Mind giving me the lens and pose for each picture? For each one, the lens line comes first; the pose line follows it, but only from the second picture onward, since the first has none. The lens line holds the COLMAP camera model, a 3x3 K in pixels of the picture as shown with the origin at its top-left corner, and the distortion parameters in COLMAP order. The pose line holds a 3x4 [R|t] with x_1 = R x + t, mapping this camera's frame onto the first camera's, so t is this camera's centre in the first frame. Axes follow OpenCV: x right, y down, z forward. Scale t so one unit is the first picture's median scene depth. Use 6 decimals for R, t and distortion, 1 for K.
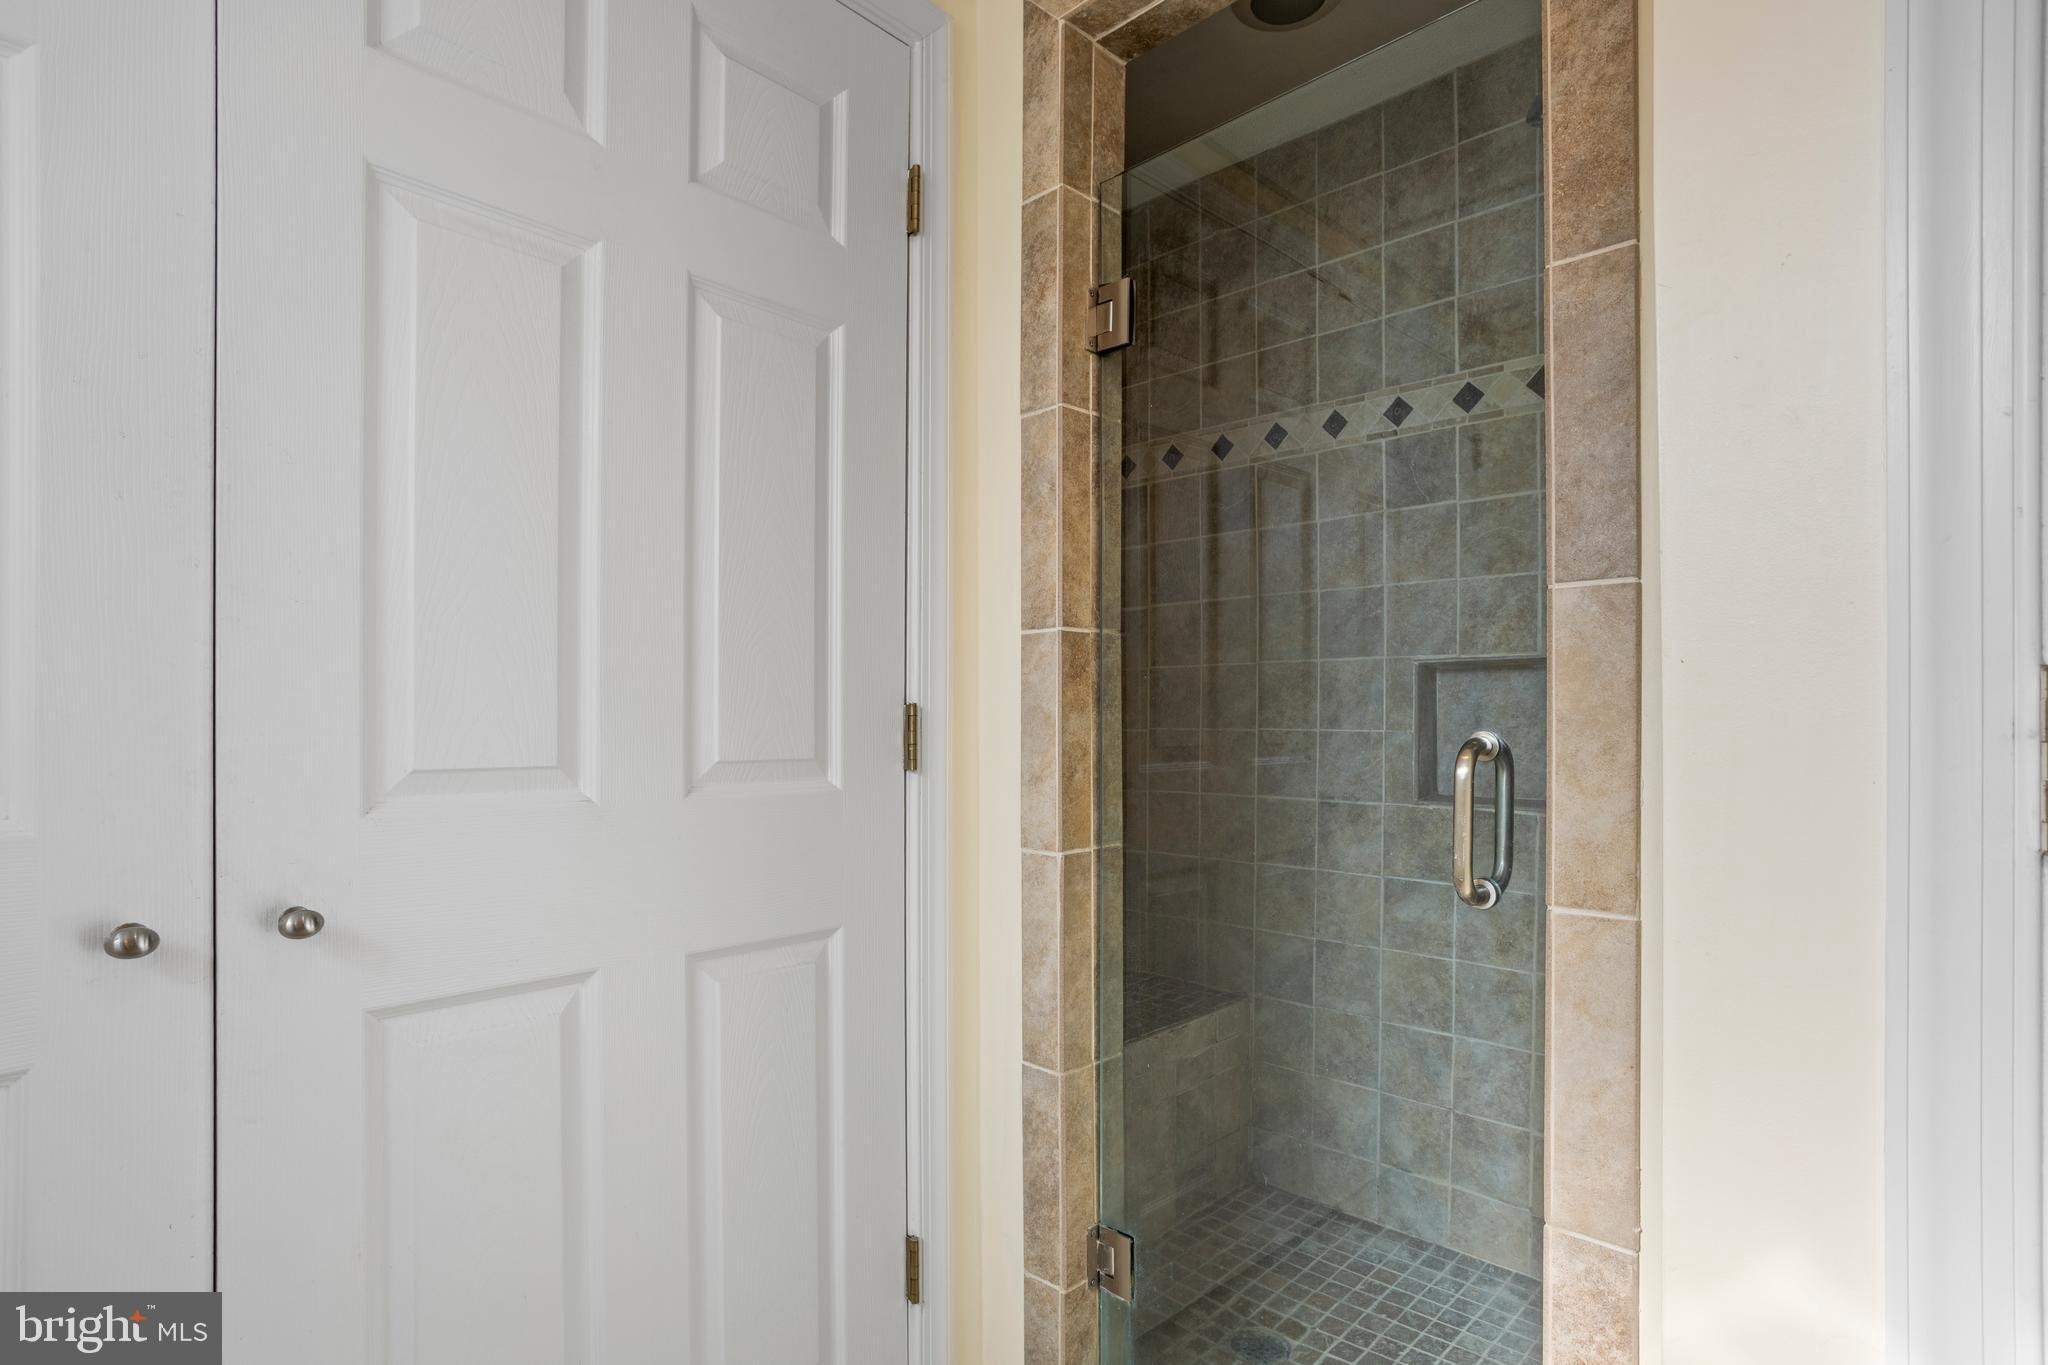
lens RADIAL K [[980.2, 0, 1023.1], [0, 980.2, 693.0], [0, 0, 1]] dist [-0.051303, 0.034165]
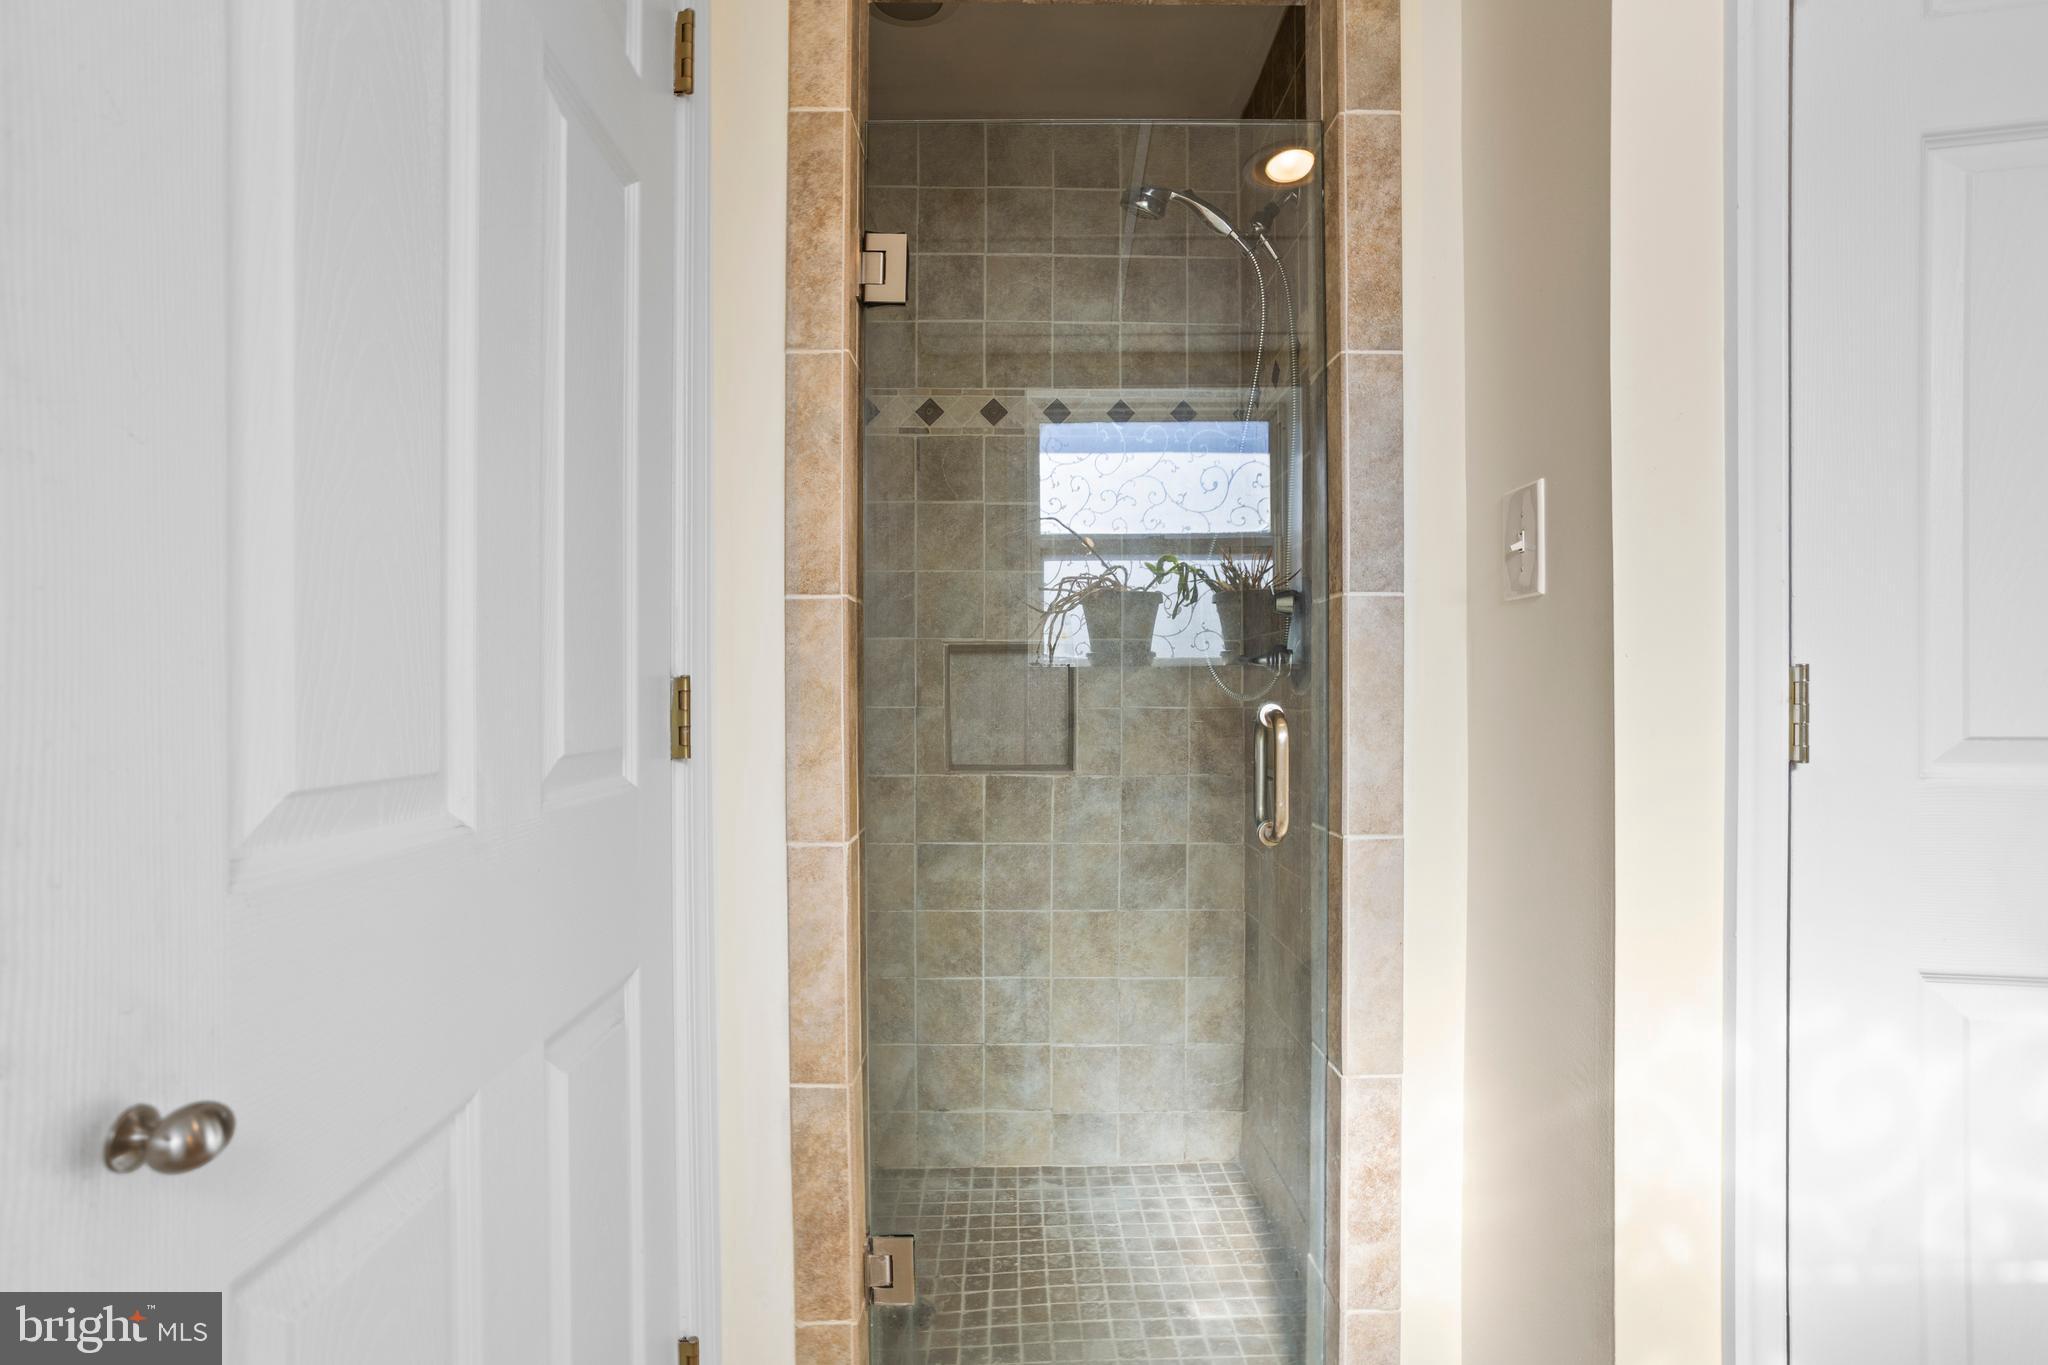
lens RADIAL K [[983.0, 0, 1013.5], [0, 983.0, 672.2], [0, 0, 1]] dist [-0.052650, 0.042299]
pose [[0.725883, 0.015000, 0.687654, -0.455701], [-0.015413, 0.999866, -0.005541, 0.007373], [-0.687645, -0.006576, 0.726017, 0.221544]]
